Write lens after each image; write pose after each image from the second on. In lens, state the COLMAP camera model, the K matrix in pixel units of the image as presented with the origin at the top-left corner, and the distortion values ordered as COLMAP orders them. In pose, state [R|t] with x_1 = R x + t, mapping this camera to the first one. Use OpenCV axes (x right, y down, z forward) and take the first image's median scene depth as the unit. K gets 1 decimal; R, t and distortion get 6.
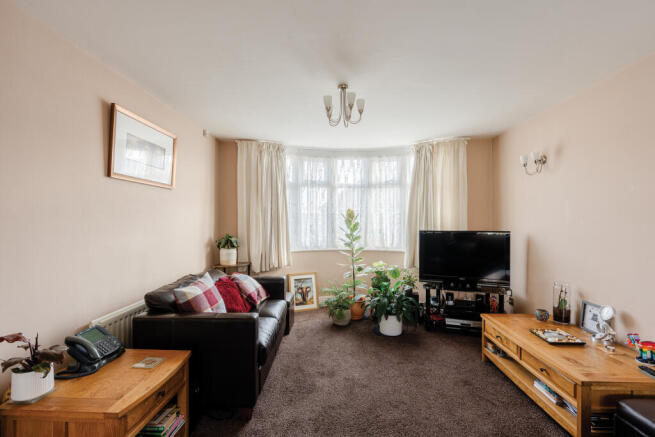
lens RADIAL K [[302.3, 0, 326.0], [0, 302.3, 220.9], [0, 0, 1]] dist [0.003074, 0.002604]
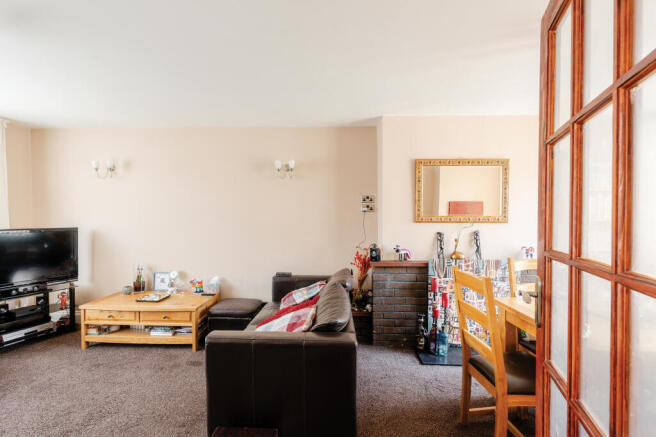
lens RADIAL K [[302.7, 0, 326.7], [0, 302.7, 220.0], [0, 0, 1]] dist [0.003074, 0.002604]
pose [[-0.019612, -0.002254, 0.999805, -0.607236], [-0.000381, 0.999997, 0.002247, 0.006139], [-0.999808, -0.000337, -0.019613, 0.176520]]
